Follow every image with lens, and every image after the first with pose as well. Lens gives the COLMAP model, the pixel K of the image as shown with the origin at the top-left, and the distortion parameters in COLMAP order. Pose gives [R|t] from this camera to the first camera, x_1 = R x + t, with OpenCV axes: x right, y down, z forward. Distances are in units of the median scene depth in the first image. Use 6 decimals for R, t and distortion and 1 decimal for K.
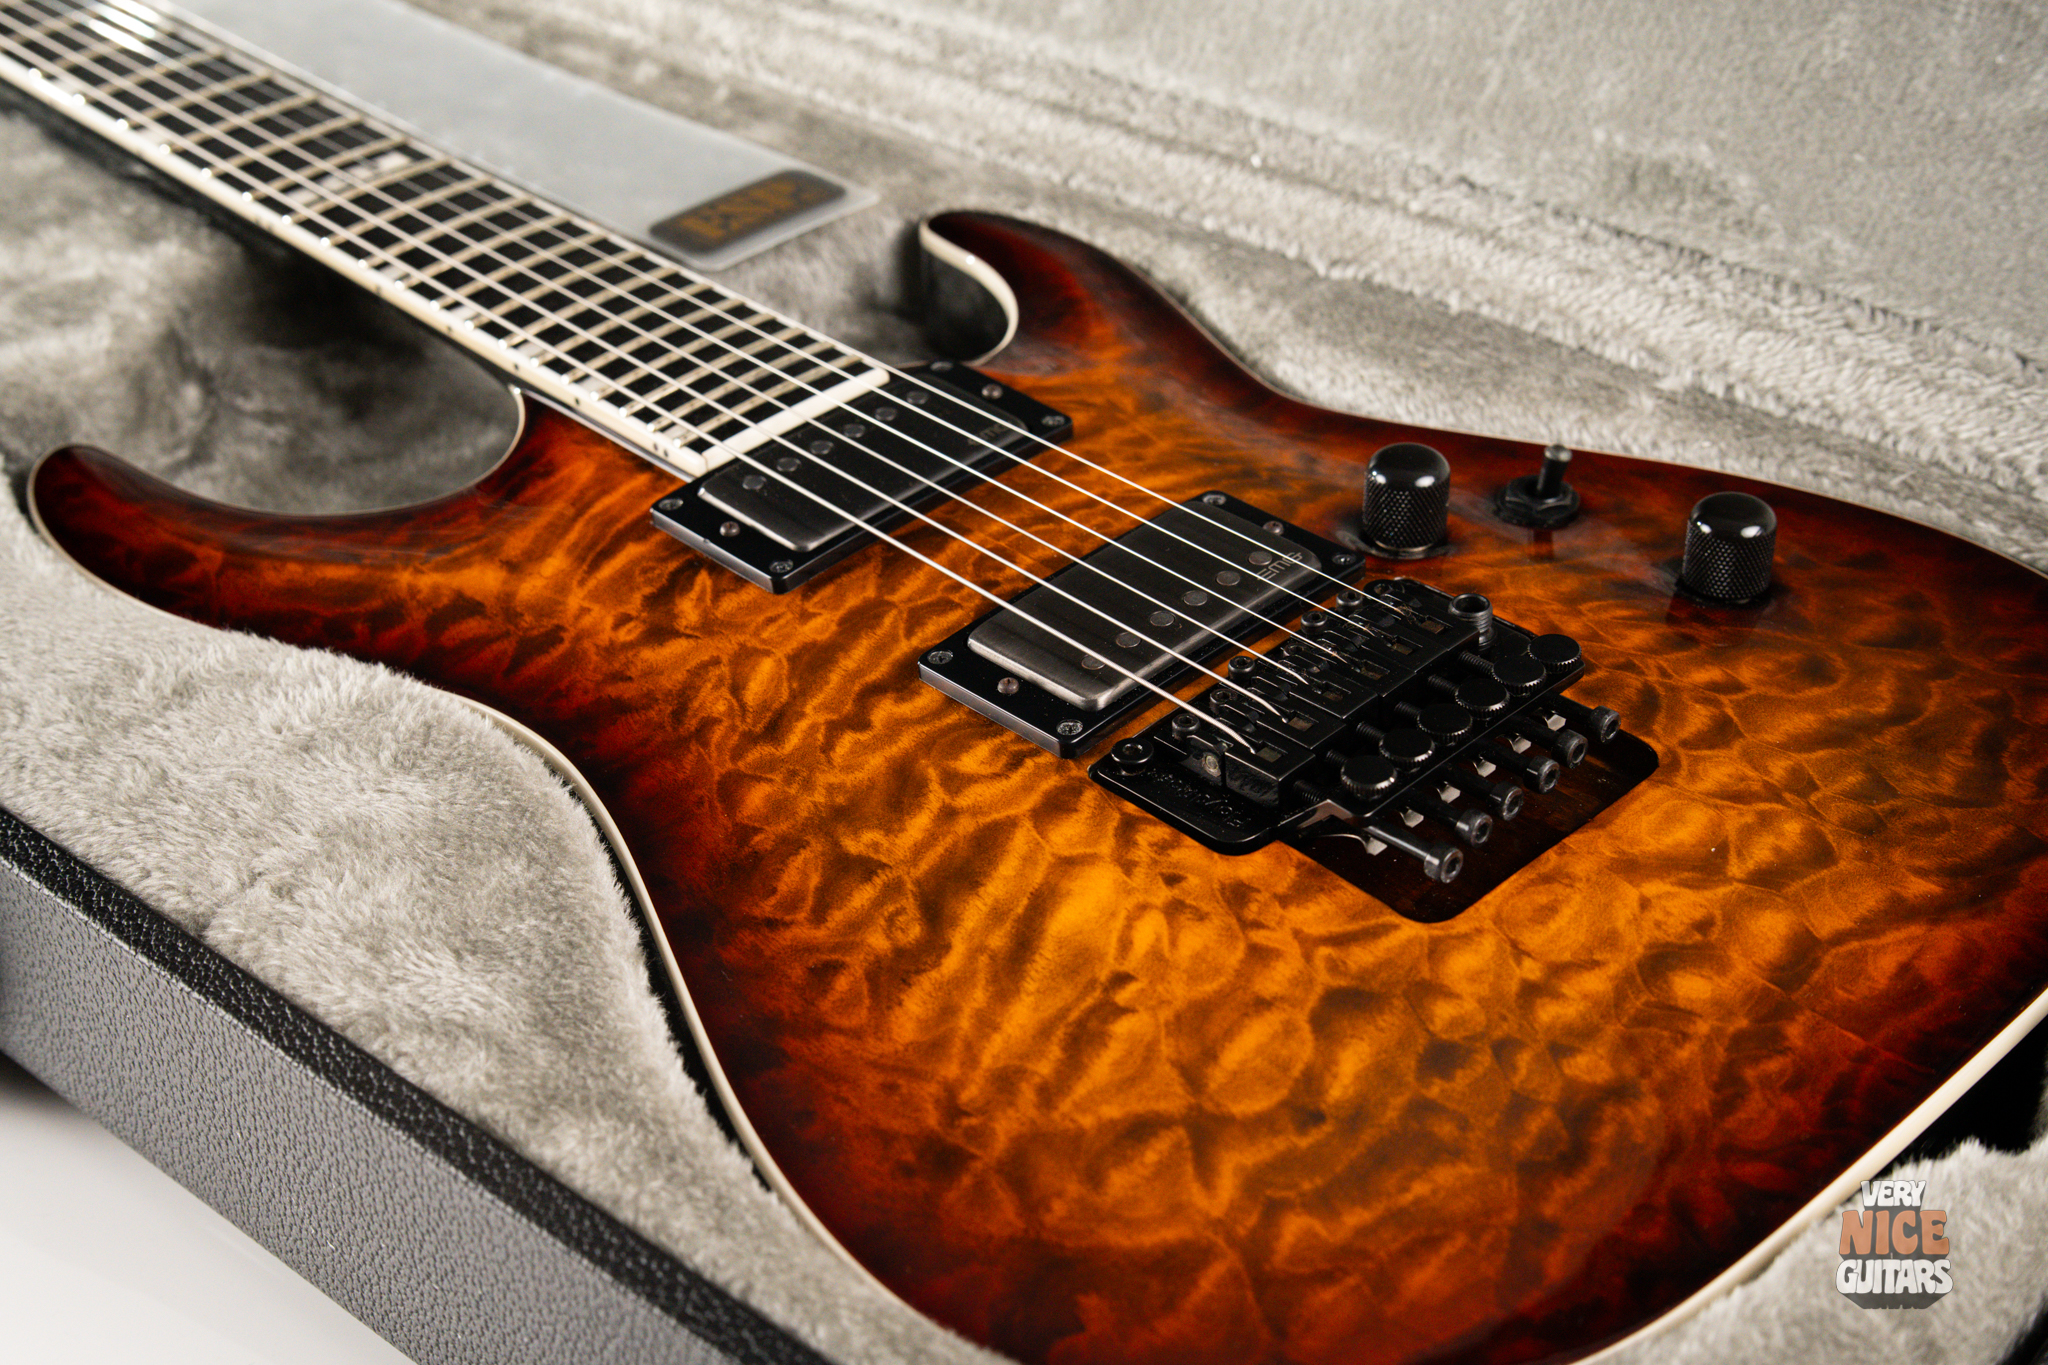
lens RADIAL K [[2887.0, 0, 1021.7], [0, 2887.0, 707.5], [0, 0, 1]] dist [0.100627, -0.328700]
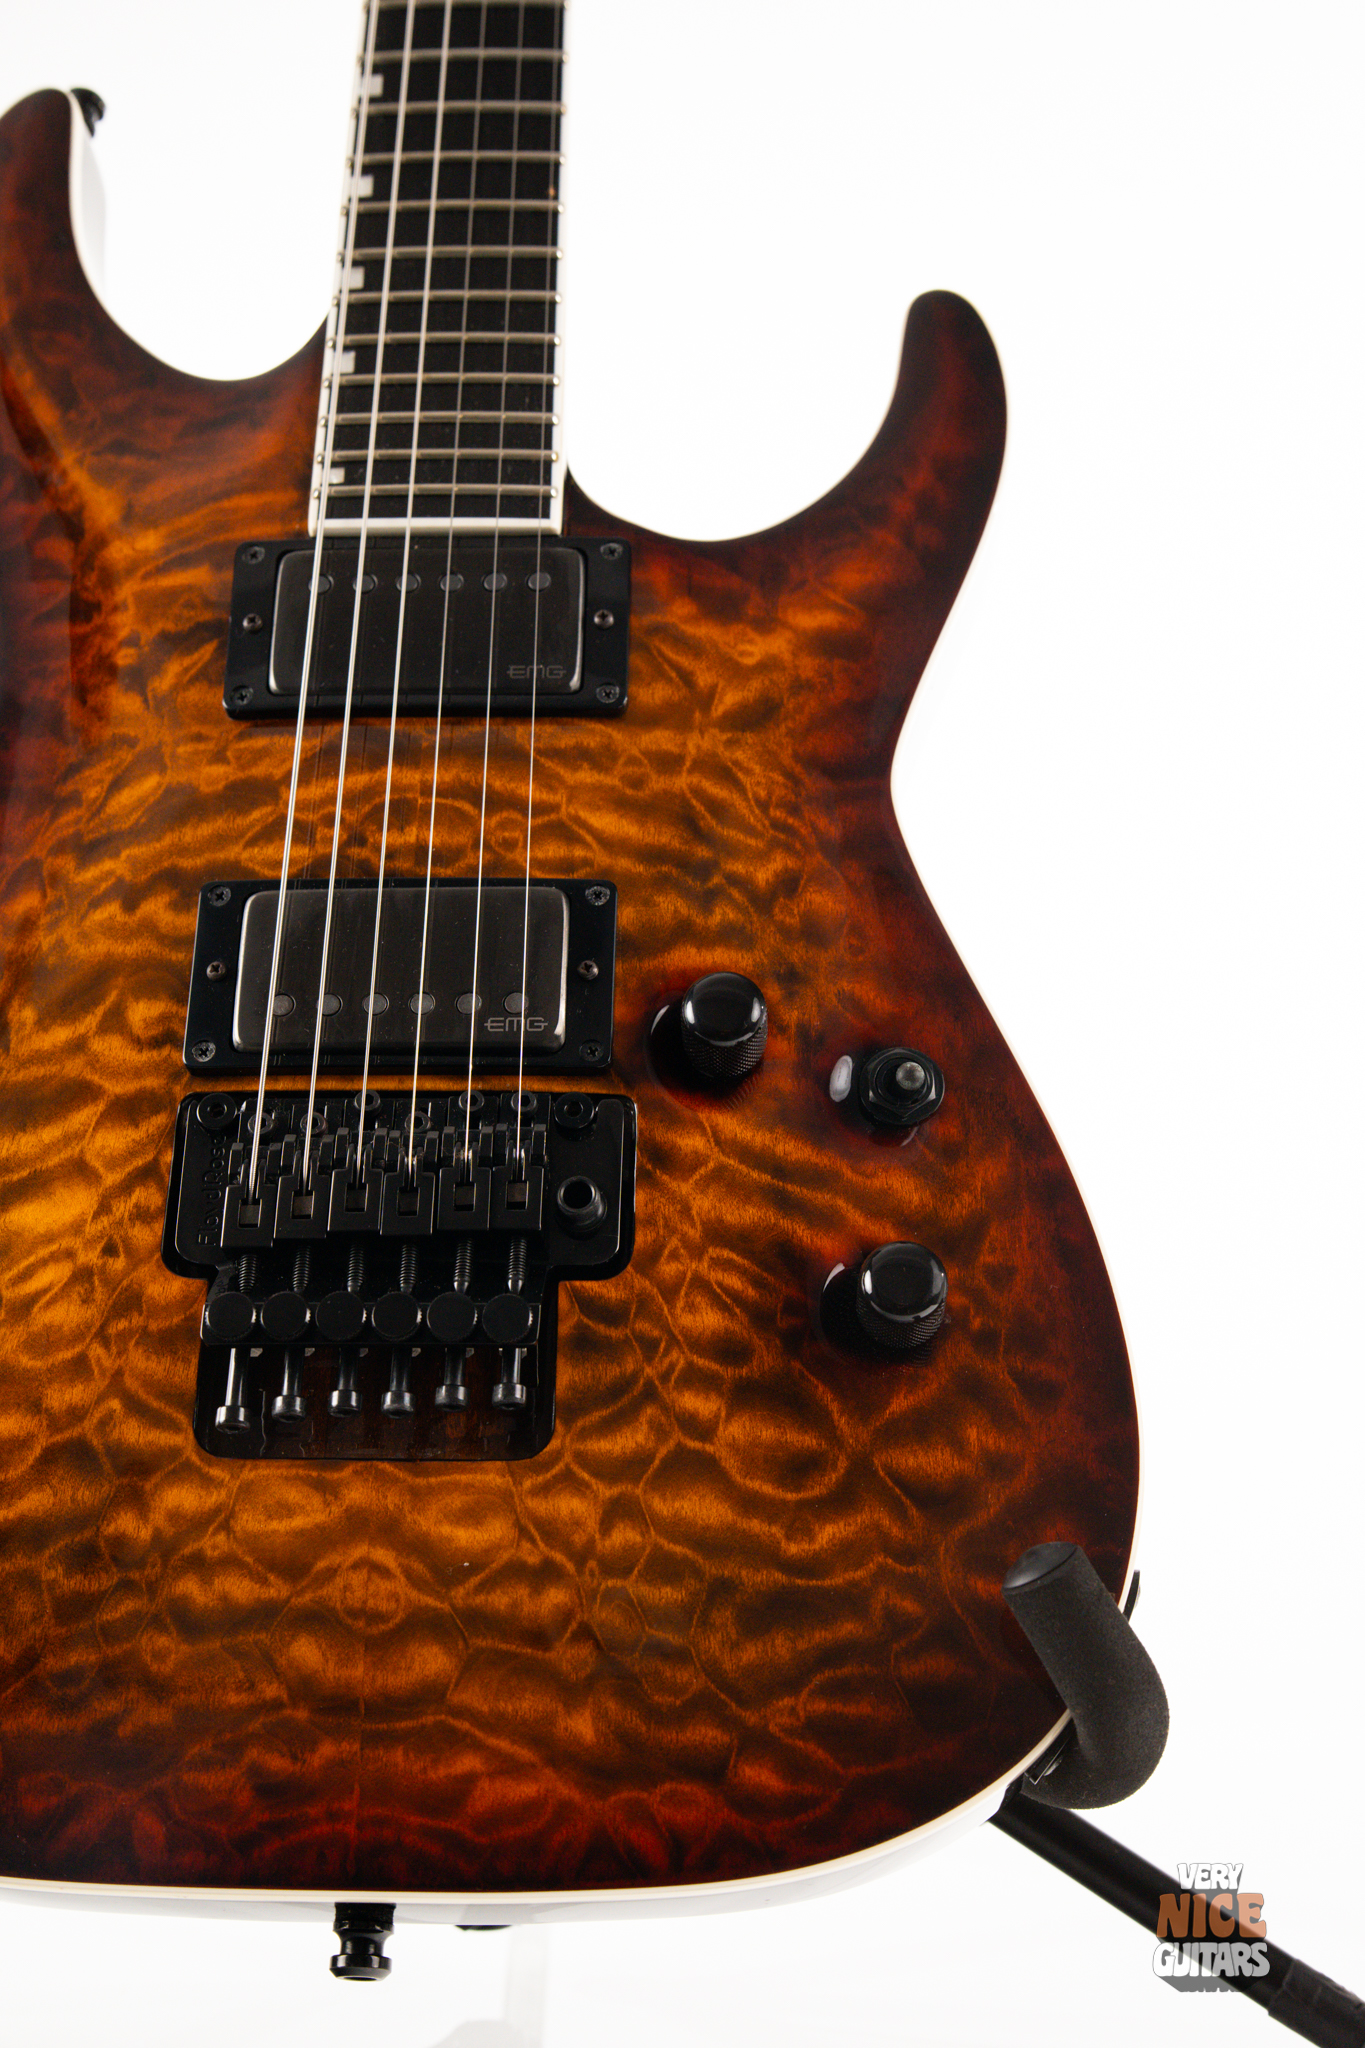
lens RADIAL K [[2912.4, 0, 696.6], [0, 2912.4, 1025.2], [0, 0, 1]] dist [0.089747, -0.269505]
pose [[0.702653, 0.650304, -0.288763, 0.420340], [-0.403451, 0.698418, 0.591134, -0.664492], [0.586094, -0.298860, 0.753111, 0.266513]]
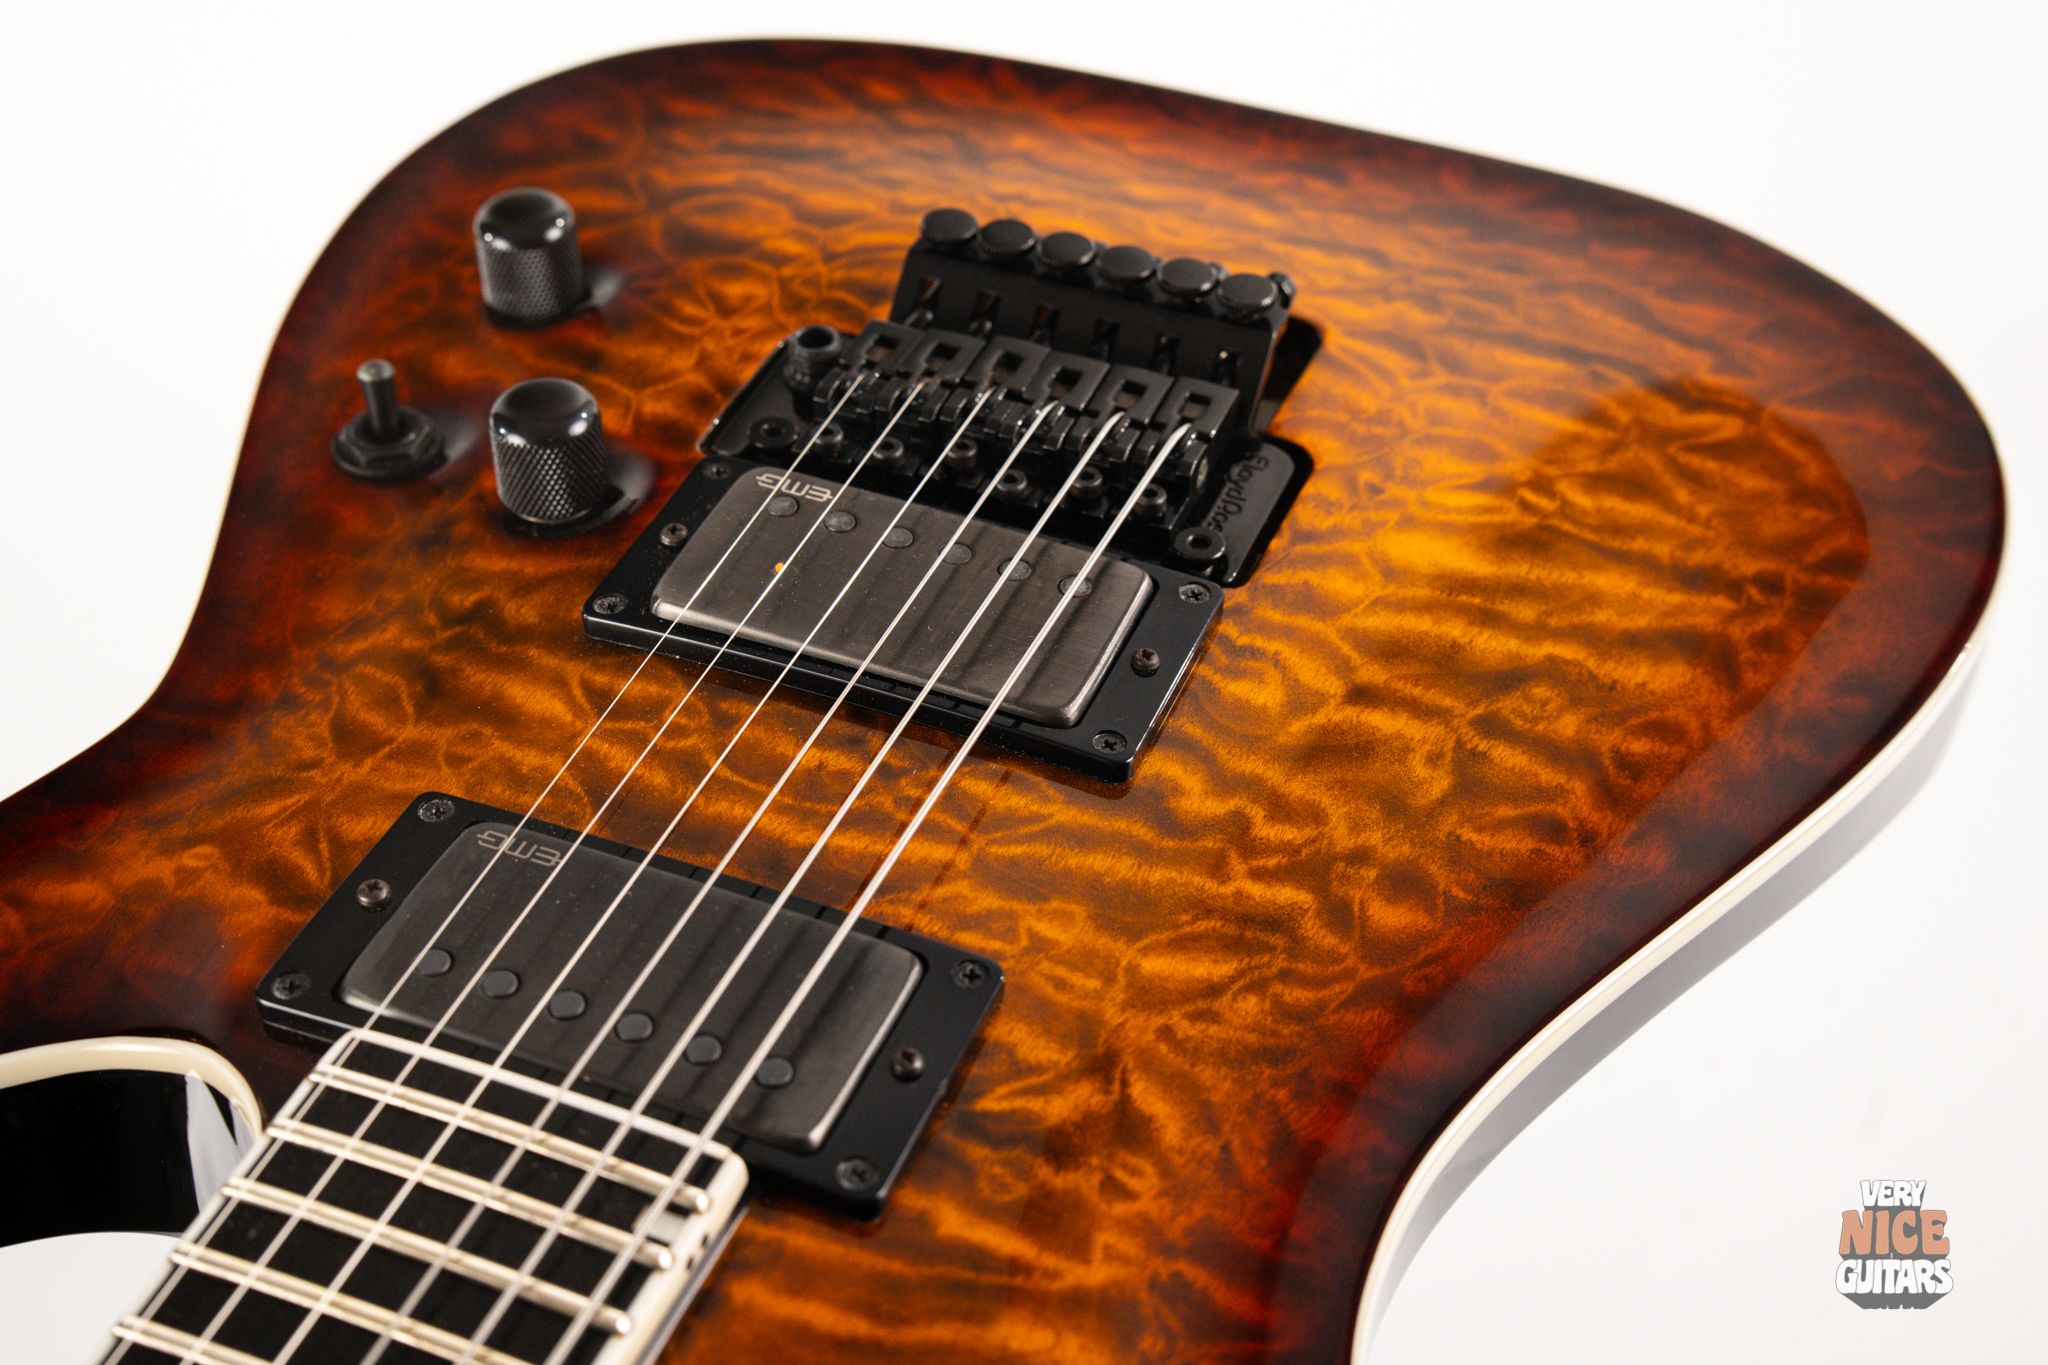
lens RADIAL K [[2912.4, 0, 1021.4], [0, 2912.4, 682.6], [0, 0, 1]] dist [0.089747, -0.269505]
pose [[-0.399006, -0.572050, 0.716626, -0.510133], [0.534252, 0.490142, 0.688721, -0.515334], [-0.745231, 0.657662, 0.110049, 0.889569]]
